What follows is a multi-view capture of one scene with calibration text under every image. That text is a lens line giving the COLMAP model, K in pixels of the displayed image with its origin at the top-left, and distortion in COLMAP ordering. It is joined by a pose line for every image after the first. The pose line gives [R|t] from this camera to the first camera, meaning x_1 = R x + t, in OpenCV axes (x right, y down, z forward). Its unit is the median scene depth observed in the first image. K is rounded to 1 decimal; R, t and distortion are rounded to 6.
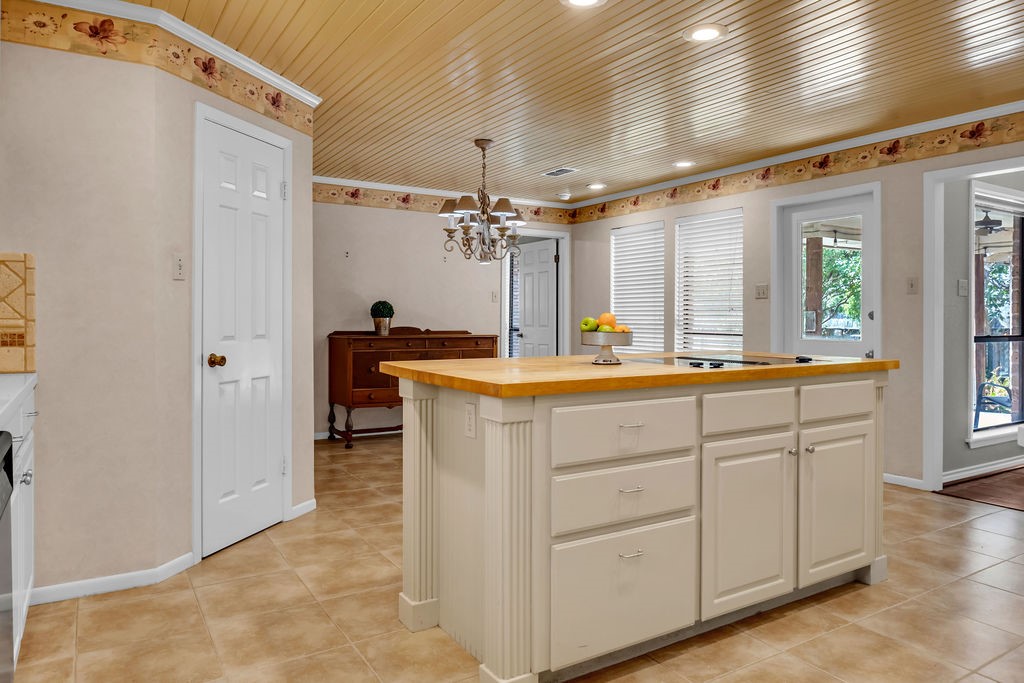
lens RADIAL K [[656.8, 0, 512.6], [0, 656.8, 325.4], [0, 0, 1]] dist [0.003889, 0.000771]
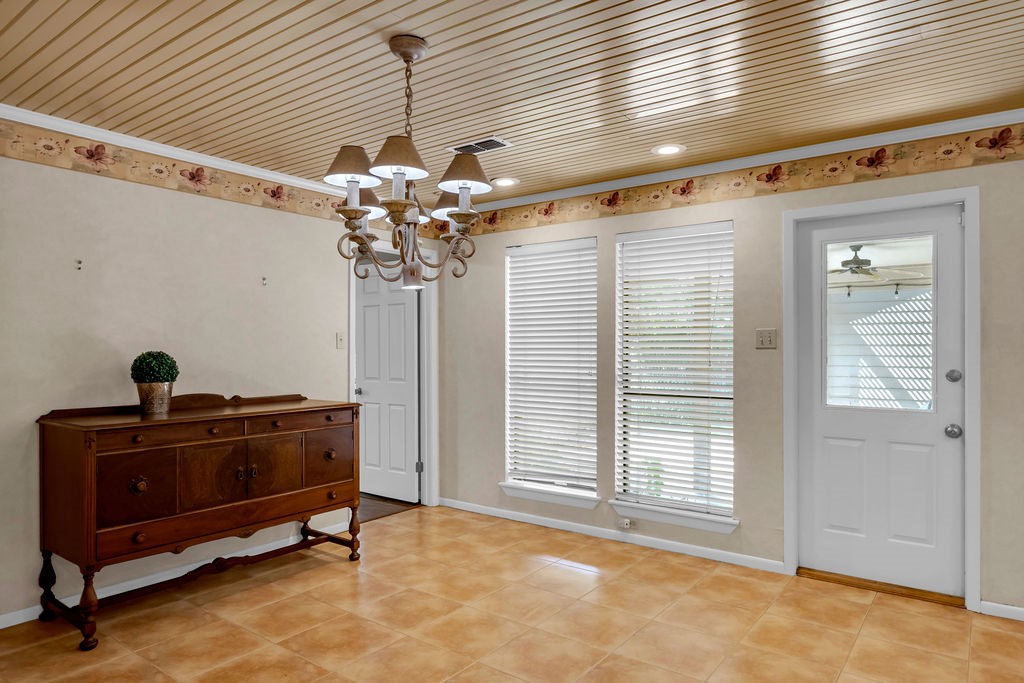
lens RADIAL K [[655.8, 0, 508.5], [0, 655.8, 360.4], [0, 0, 1]] dist [0.026430, 0.000528]
pose [[0.943368, -0.007180, 0.331670, -0.102127], [0.004327, 0.999947, 0.009340, -0.034044], [-0.331720, -0.007376, 0.943349, 0.373685]]
